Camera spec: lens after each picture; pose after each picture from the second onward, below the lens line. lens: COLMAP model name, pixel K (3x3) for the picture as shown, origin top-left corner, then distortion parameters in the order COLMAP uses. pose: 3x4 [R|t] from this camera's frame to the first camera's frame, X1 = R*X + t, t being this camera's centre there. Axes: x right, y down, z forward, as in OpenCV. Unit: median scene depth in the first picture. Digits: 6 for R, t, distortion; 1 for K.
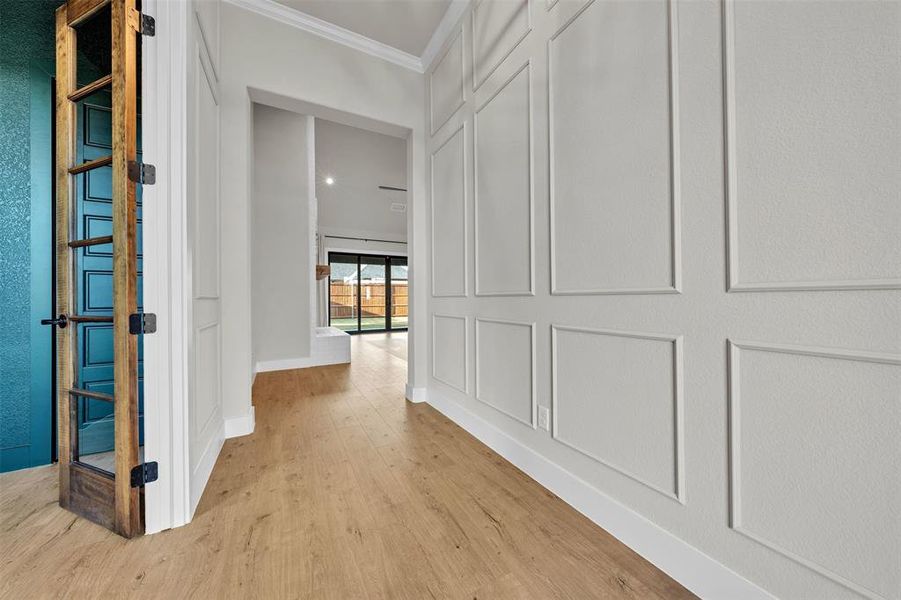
lens RADIAL K [[311.9, 0, 449.7], [0, 311.9, 297.9], [0, 0, 1]] dist [-0.000970, 0.000048]
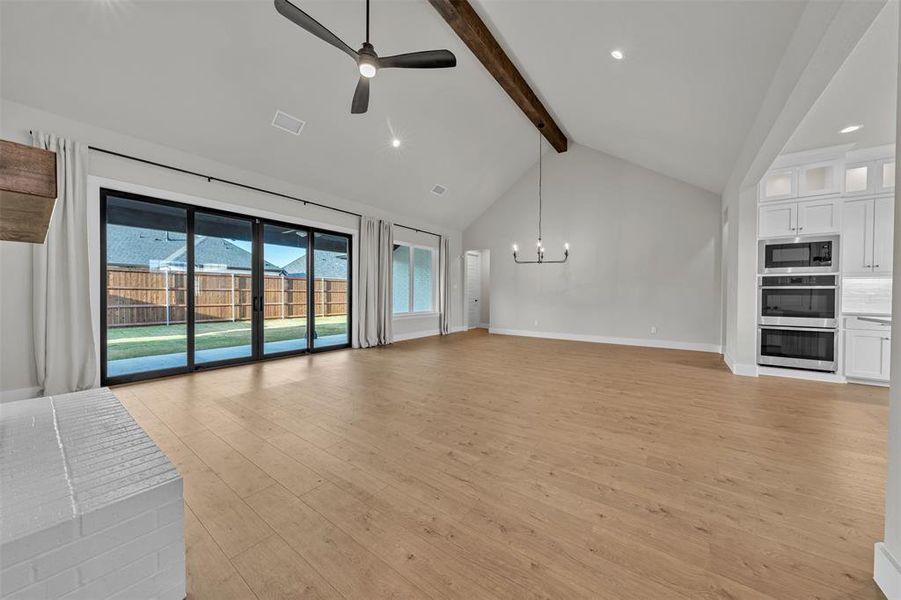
lens RADIAL K [[311.9, 0, 449.7], [0, 311.9, 297.9], [0, 0, 1]] dist [-0.000970, 0.000048]
pose [[0.905172, 0.008253, 0.424964, -0.124550], [-0.014635, 0.999824, 0.011757, -0.015710], [-0.424792, -0.016861, 0.905134, 0.364265]]
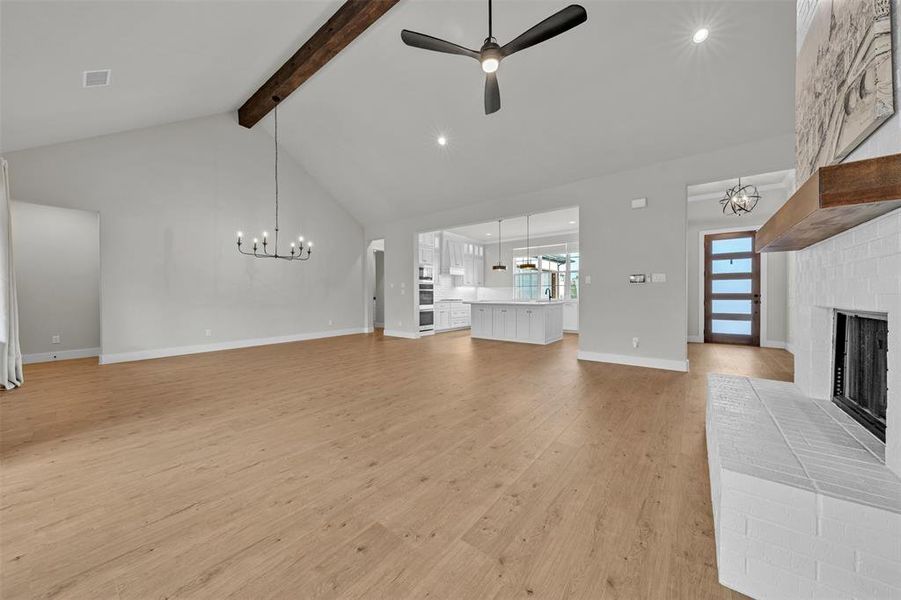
lens RADIAL K [[311.9, 0, 449.7], [0, 311.9, 297.9], [0, 0, 1]] dist [-0.000970, 0.000048]
pose [[-0.390966, -0.001607, 0.920404, -0.305193], [0.001405, 0.999996, 0.002343, -0.012370], [-0.920404, 0.002209, -0.390962, 0.774773]]
